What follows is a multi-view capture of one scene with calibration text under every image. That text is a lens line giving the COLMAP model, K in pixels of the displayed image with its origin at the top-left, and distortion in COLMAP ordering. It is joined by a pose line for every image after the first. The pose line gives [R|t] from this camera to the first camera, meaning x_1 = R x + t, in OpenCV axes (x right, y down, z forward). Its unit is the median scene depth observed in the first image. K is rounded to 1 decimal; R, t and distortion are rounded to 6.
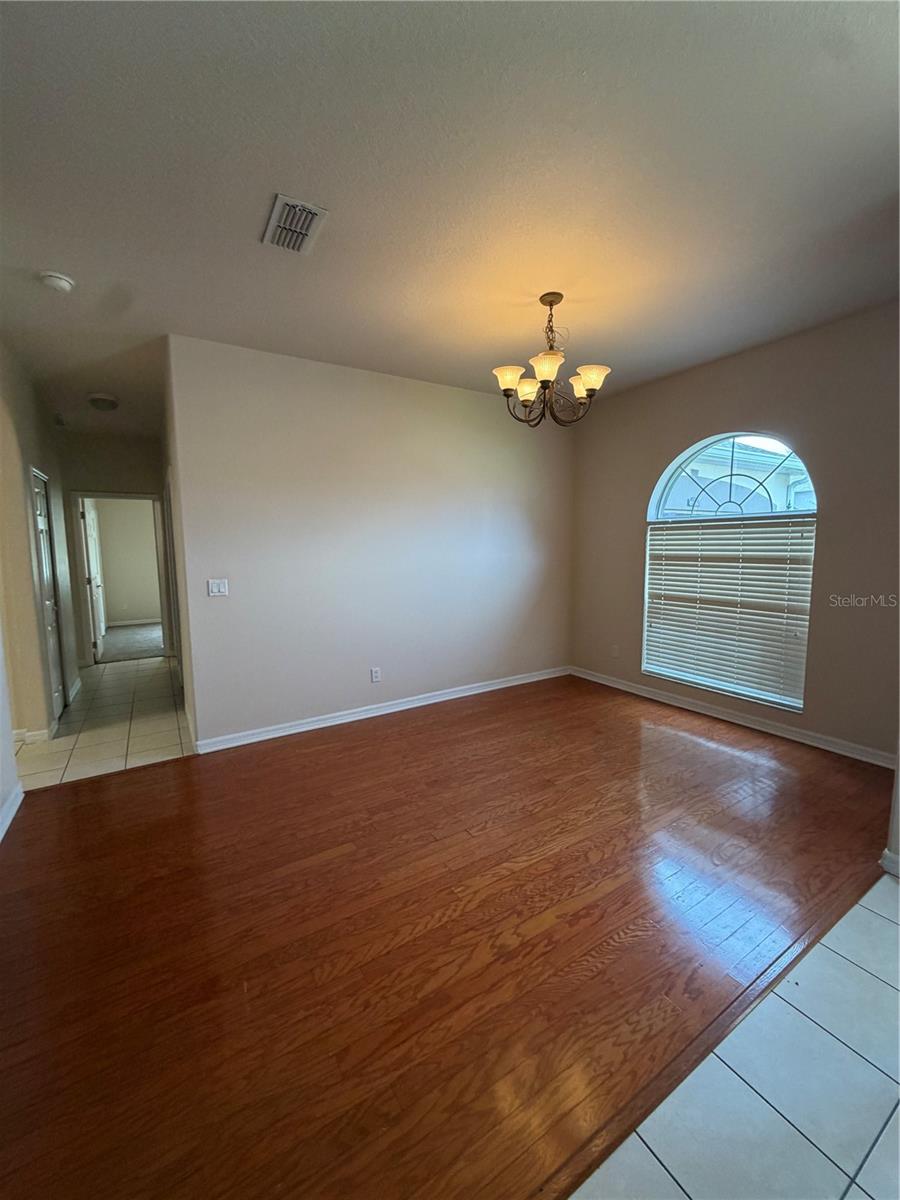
lens RADIAL K [[478.8, 0, 449.6], [0, 478.8, 595.2], [0, 0, 1]] dist [0.002089, 0.000206]
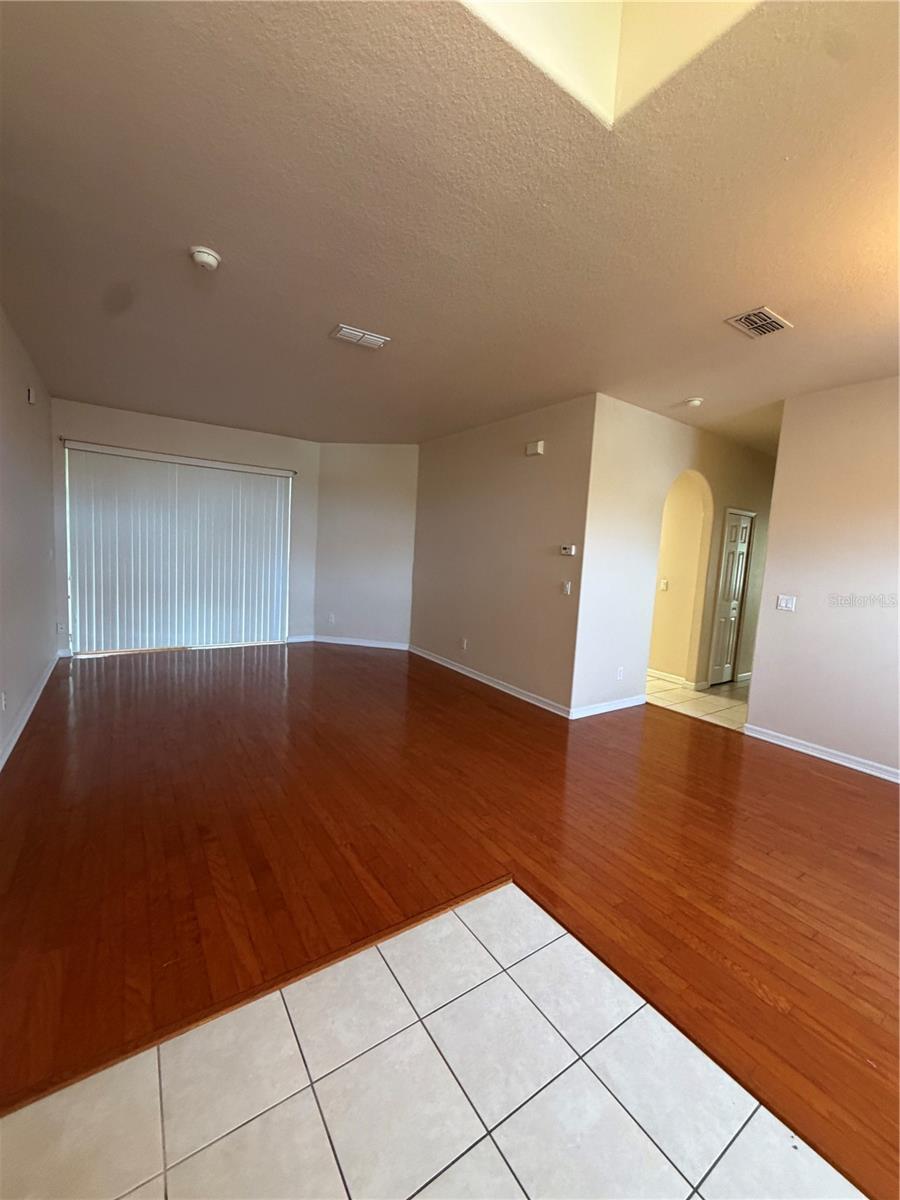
lens RADIAL K [[478.8, 0, 448.6], [0, 478.8, 599.6], [0, 0, 1]] dist [0.002089, 0.000206]
pose [[0.038113, 0.118789, -0.992188, 0.633155], [-0.159254, 0.980941, 0.111325, -0.022980], [0.986502, 0.153767, 0.056304, 0.125725]]
